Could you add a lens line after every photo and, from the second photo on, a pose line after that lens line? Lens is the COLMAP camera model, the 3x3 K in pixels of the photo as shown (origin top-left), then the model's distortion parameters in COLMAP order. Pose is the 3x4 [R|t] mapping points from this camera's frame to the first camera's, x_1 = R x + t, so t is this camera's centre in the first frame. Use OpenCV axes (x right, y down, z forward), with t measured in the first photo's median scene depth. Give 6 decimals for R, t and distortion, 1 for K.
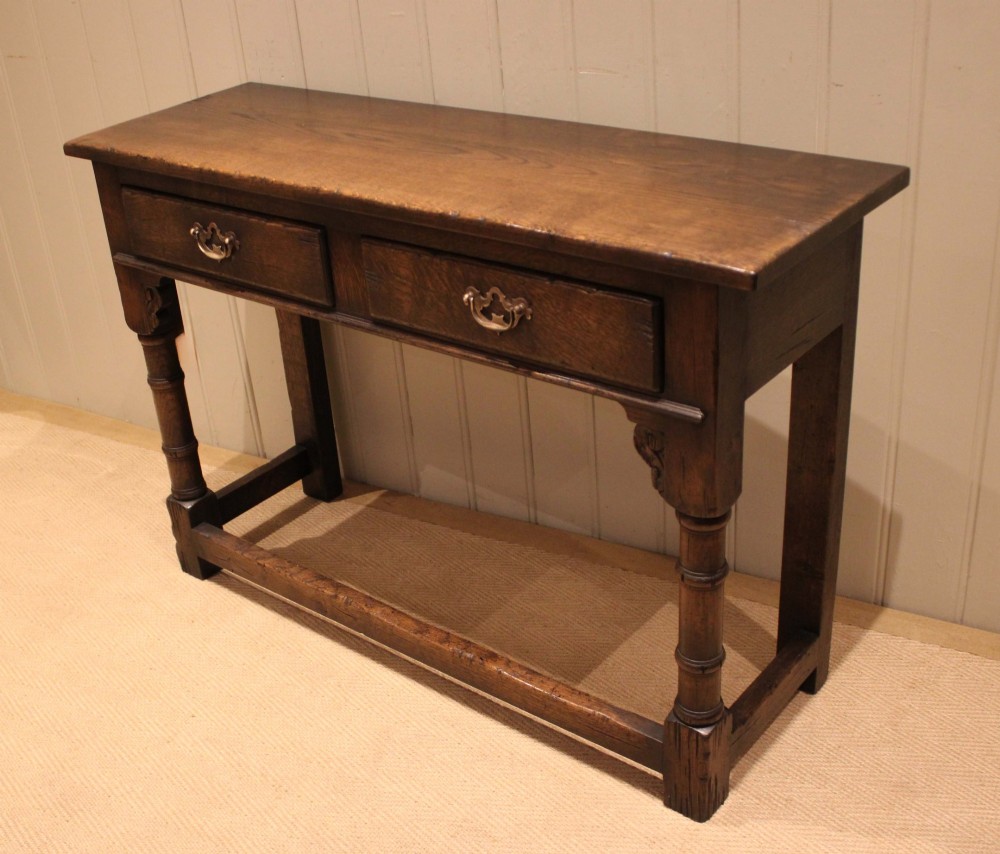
lens RADIAL K [[1308.4, 0, 436.7], [0, 1308.4, 453.0], [0, 0, 1]] dist [-0.129608, 0.000000]
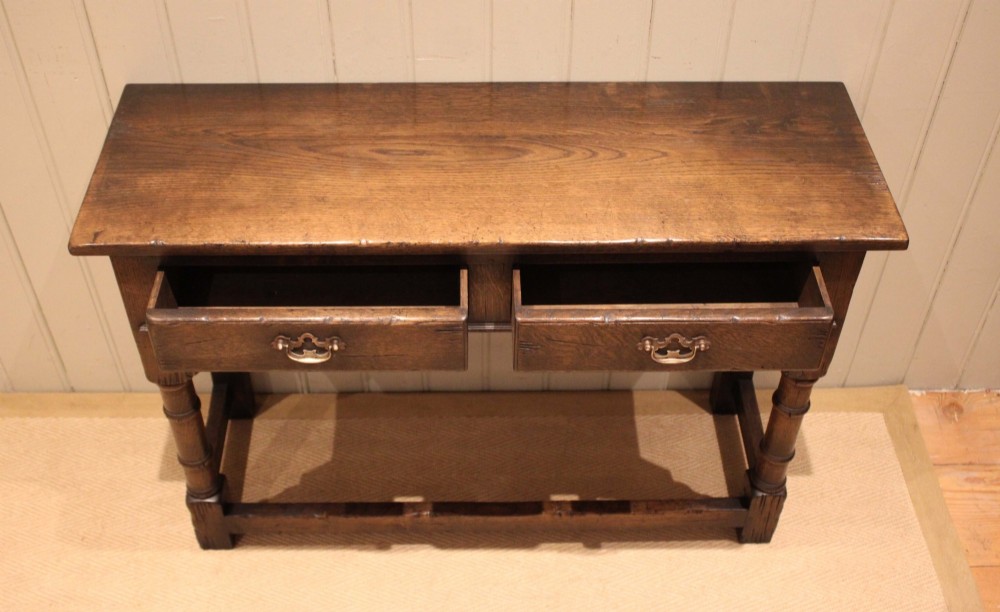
lens RADIAL K [[1171.6, 0, 491.6], [0, 1171.6, 293.1], [0, 0, 1]] dist [-0.087240, 0.000000]
pose [[0.738760, -0.399695, 0.542658, -0.606838], [0.255814, 0.911208, 0.322893, -0.458200], [-0.623532, -0.099721, 0.775412, 0.211505]]
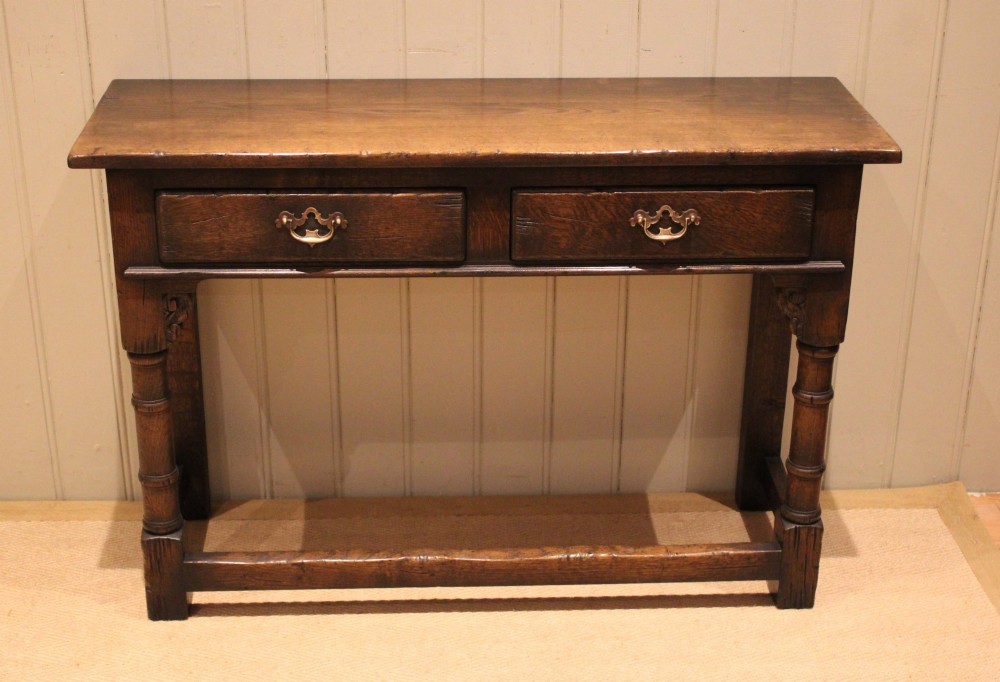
lens RADIAL K [[1680.5, 0, 493.6], [0, 1680.5, 338.3], [0, 0, 1]] dist [-0.062085, 0.000000]
pose [[0.718219, -0.195178, 0.667882, -1.024845], [0.267917, 0.963420, -0.006565, -0.034301], [-0.642169, 0.183652, 0.744238, -0.050521]]
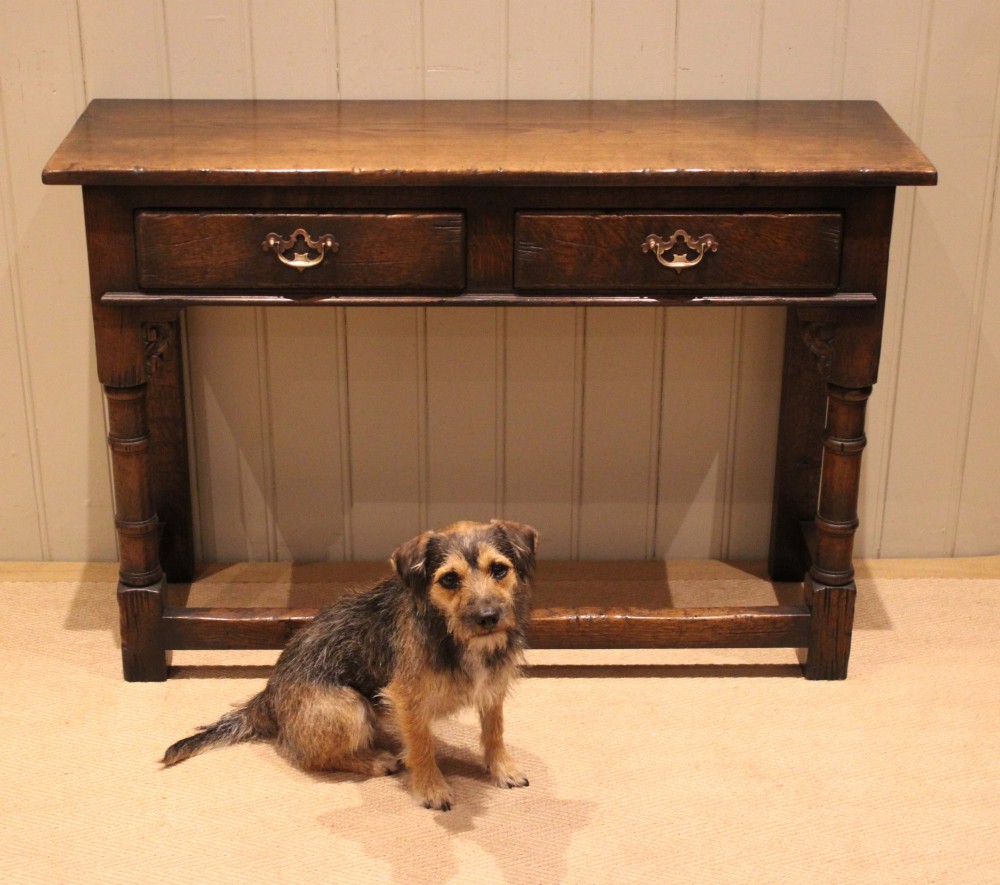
lens RADIAL K [[1985.2, 0, 477.4], [0, 1985.2, 474.2], [0, 0, 1]] dist [-0.030053, 0.000000]
pose [[0.744600, -0.187544, 0.640623, -1.103069], [0.257532, 0.966129, -0.016494, 0.056354], [-0.615831, 0.177262, 0.767678, -0.171392]]
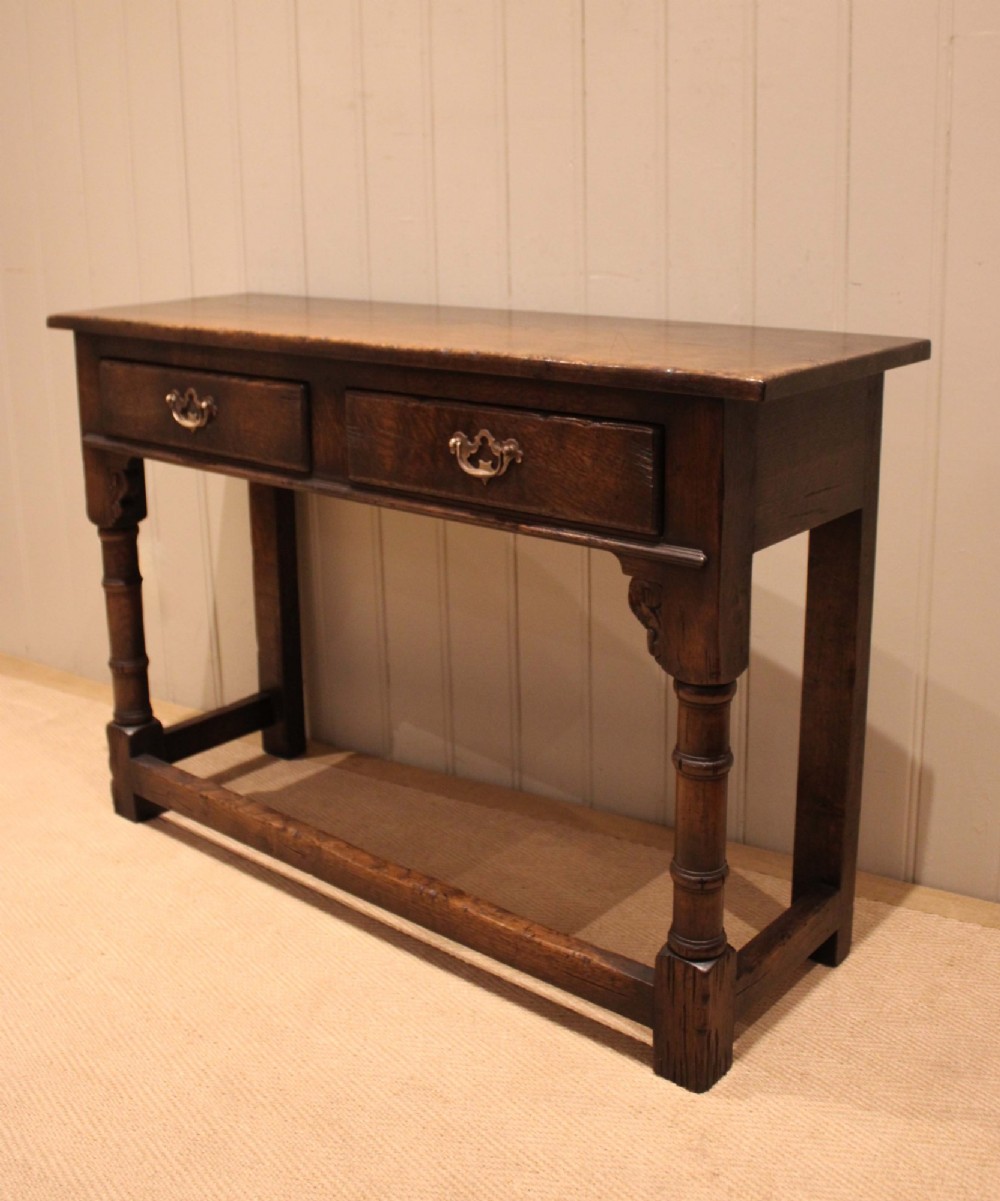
lens RADIAL K [[1387.4, 0, 462.2], [0, 1387.4, 461.8], [0, 0, 1]] dist [-0.098978, 0.000000]
pose [[0.997628, 0.068539, 0.006381, 0.021510], [-0.063729, 0.954677, -0.290743, 0.160205], [-0.026019, 0.289646, 0.956780, 0.058954]]
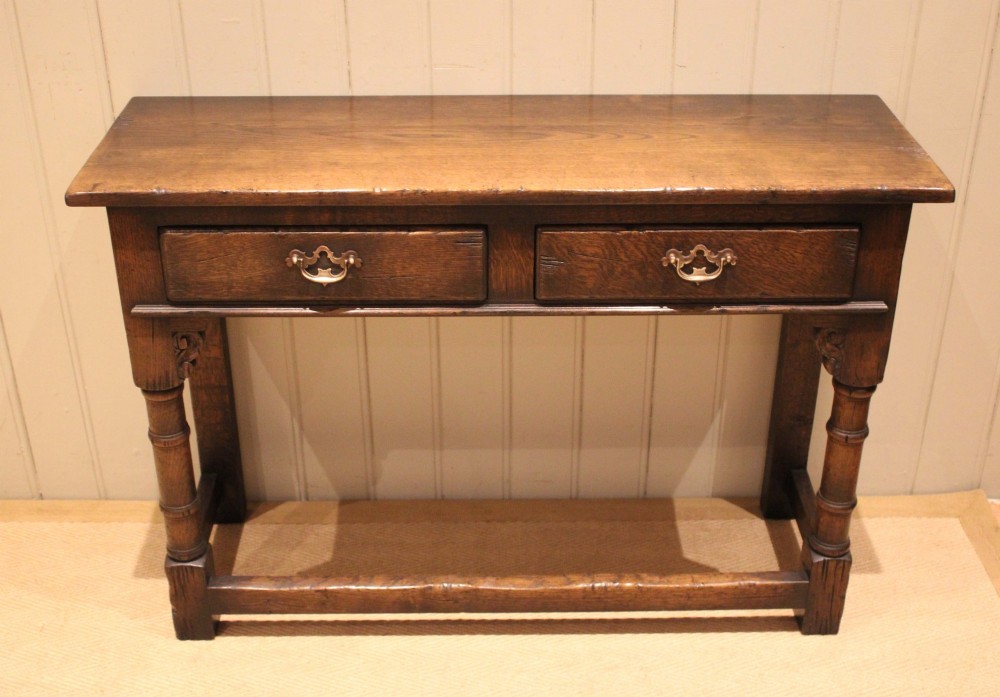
lens RADIAL K [[1345.6, 0, 499.7], [0, 1345.6, 359.0], [0, 0, 1]] dist [-0.086182, 0.000000]
pose [[0.743225, -0.248641, 0.621124, -0.754509], [0.261060, 0.962563, 0.072943, -0.143814], [-0.616007, 0.107937, 0.780310, 0.167204]]
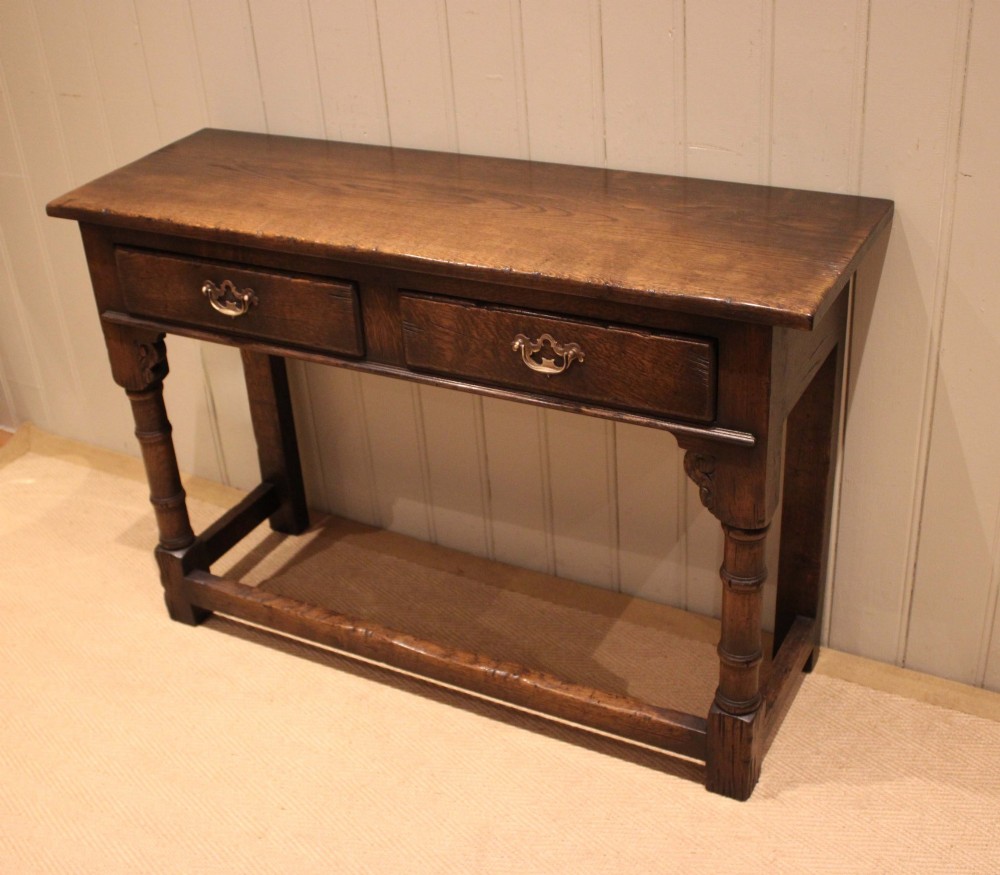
lens RADIAL K [[1358.5, 0, 463.3], [0, 1358.5, 451.3], [0, 0, 1]] dist [-0.112228, 0.000000]
pose [[0.979892, -0.085619, 0.180224, -0.205621], [0.084308, 0.996328, 0.014938, -0.046810], [-0.180841, 0.000556, 0.983512, -0.079880]]
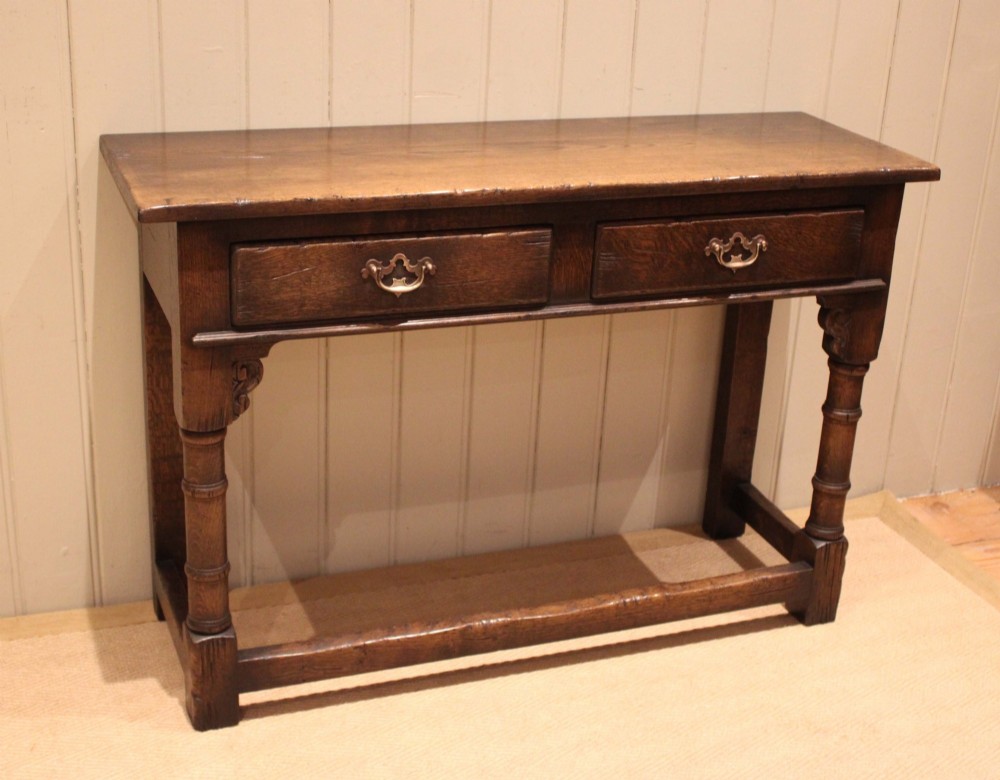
lens RADIAL K [[1516.3, 0, 510.4], [0, 1516.3, 359.2], [0, 0, 1]] dist [-0.097894, 0.000000]
pose [[0.456237, -0.215362, 0.863404, -1.160052], [0.343437, 0.937712, 0.052419, -0.144446], [-0.820913, 0.272610, 0.501782, 0.434566]]
